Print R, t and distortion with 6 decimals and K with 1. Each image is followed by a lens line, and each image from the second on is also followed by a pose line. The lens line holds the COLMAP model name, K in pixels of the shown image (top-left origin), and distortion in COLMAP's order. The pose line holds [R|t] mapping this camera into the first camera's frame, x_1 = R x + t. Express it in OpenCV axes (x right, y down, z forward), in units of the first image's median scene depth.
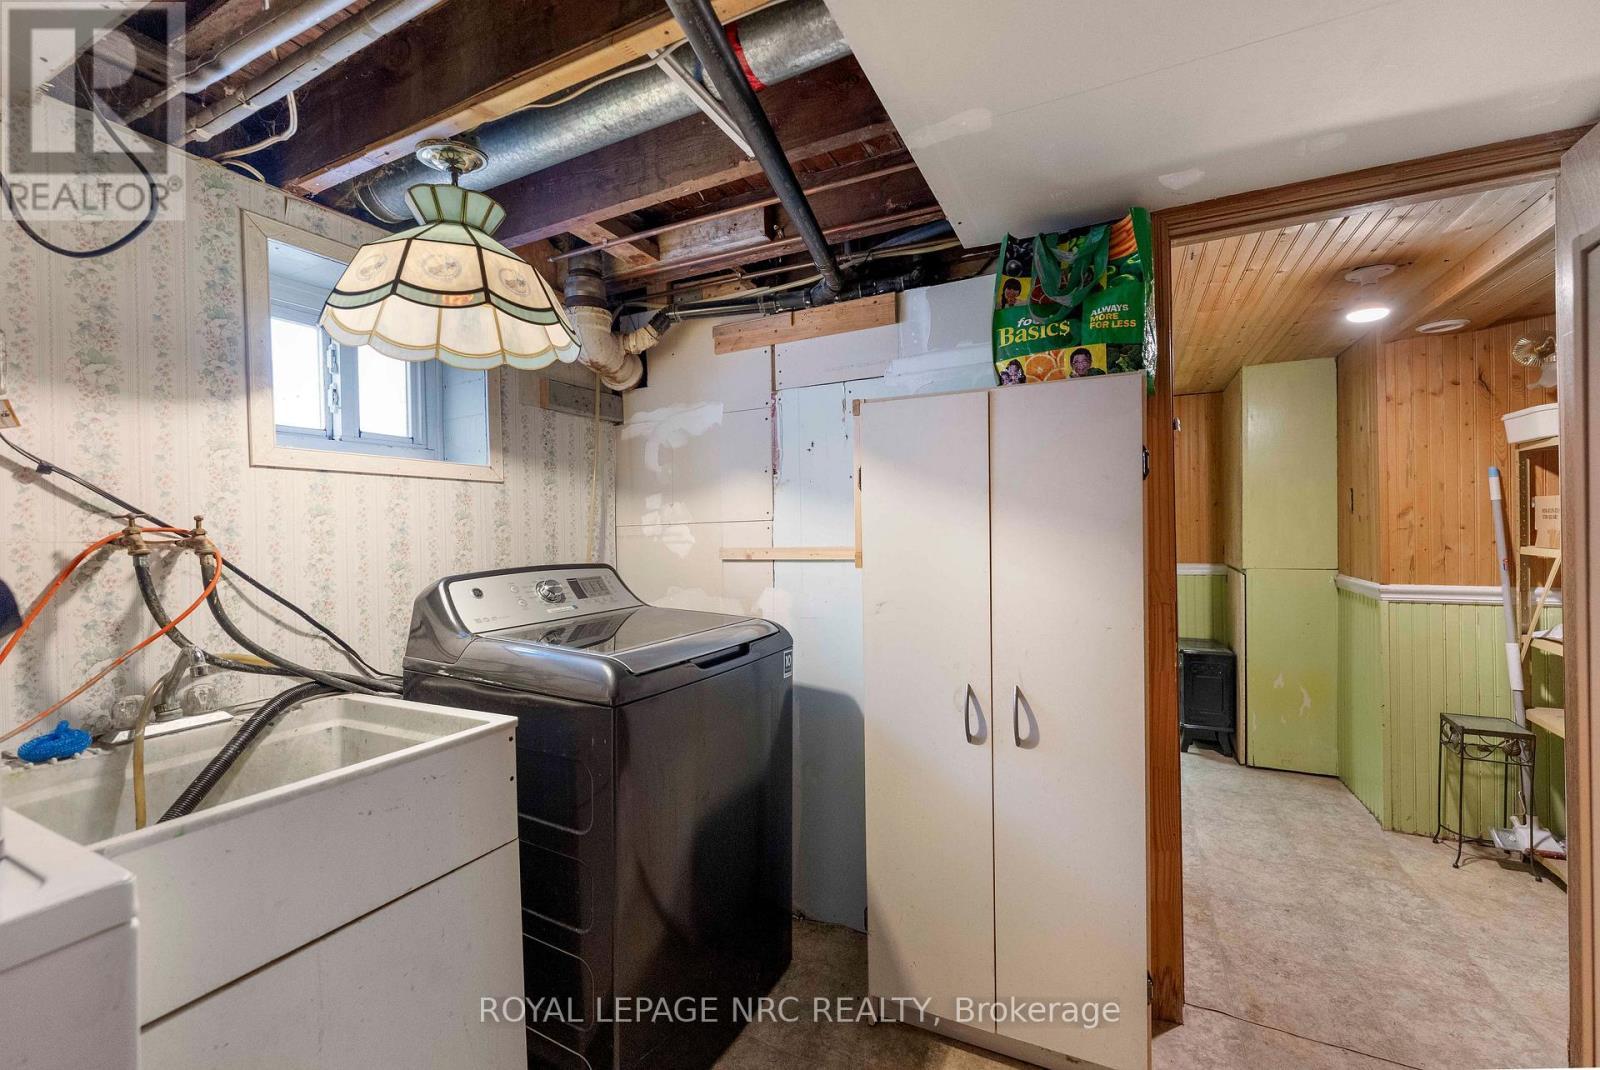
lens RADIAL K [[649.0, 0, 807.0], [0, 649.0, 535.5], [0, 0, 1]] dist [0.002942, -0.000033]
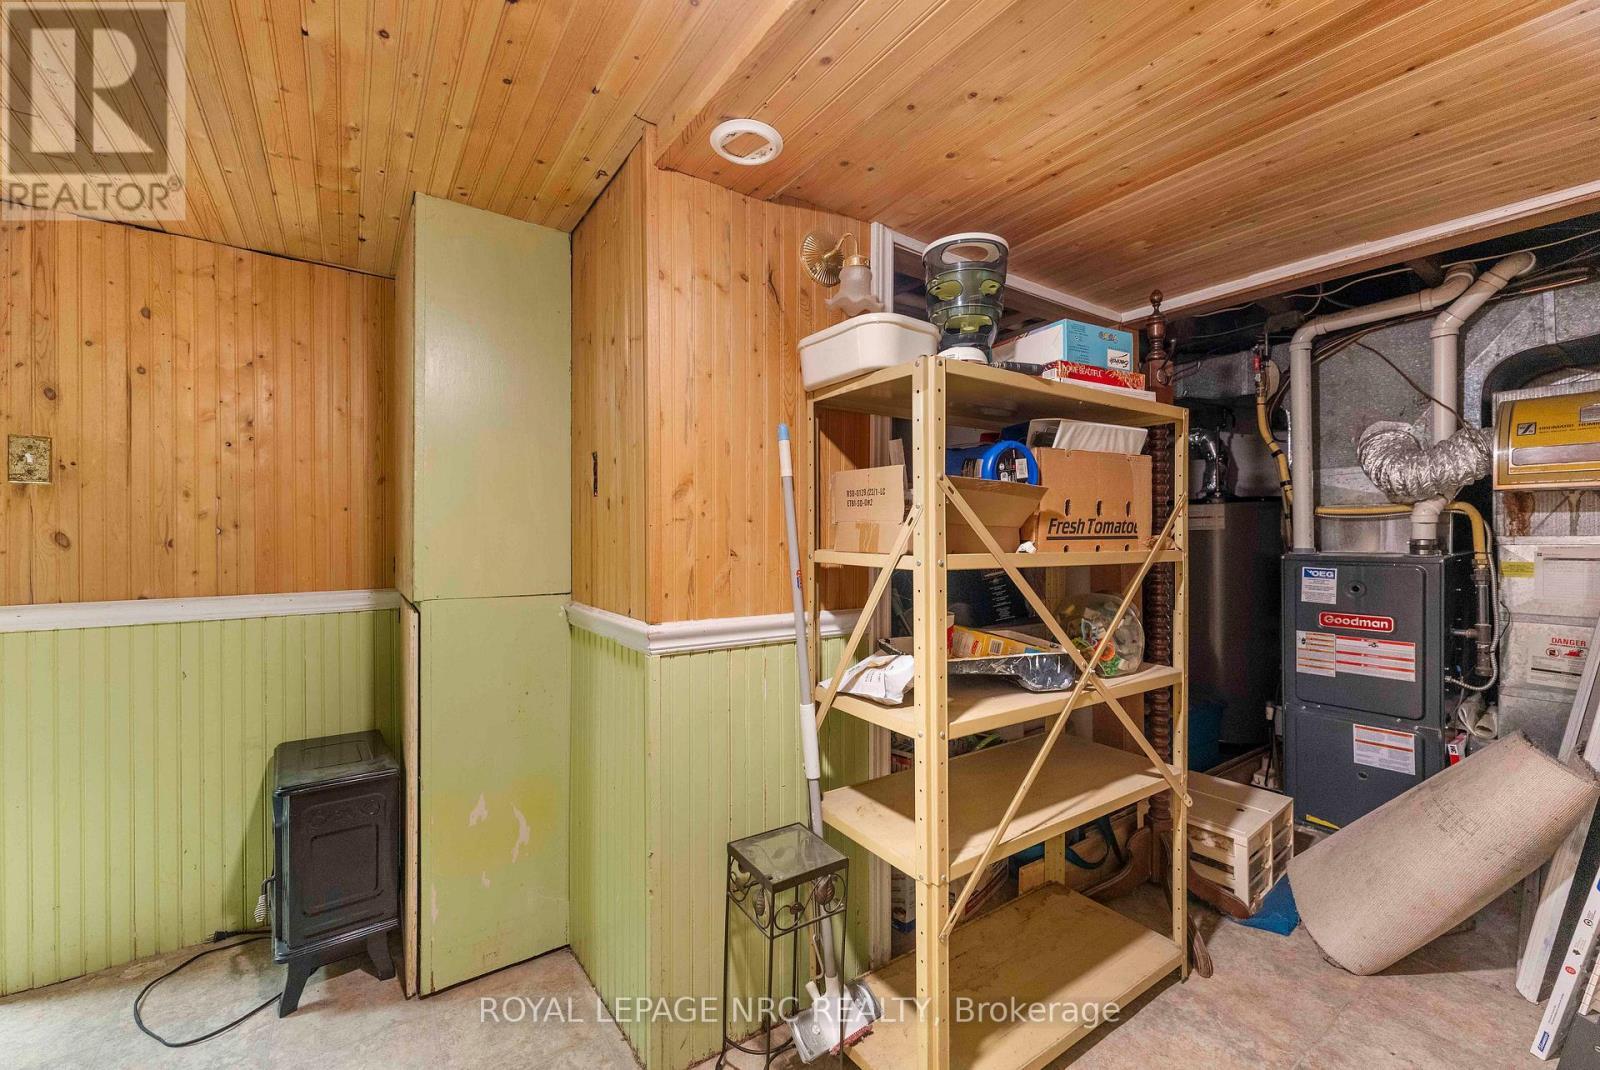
lens RADIAL K [[649.0, 0, 803.6], [0, 649.0, 541.3], [0, 0, 1]] dist [0.002942, -0.000033]
pose [[0.480936, 0.012213, 0.876671, 0.454114], [-0.000654, 0.999908, -0.013571, 0.014376], [-0.876755, 0.005953, 0.480900, 0.601872]]
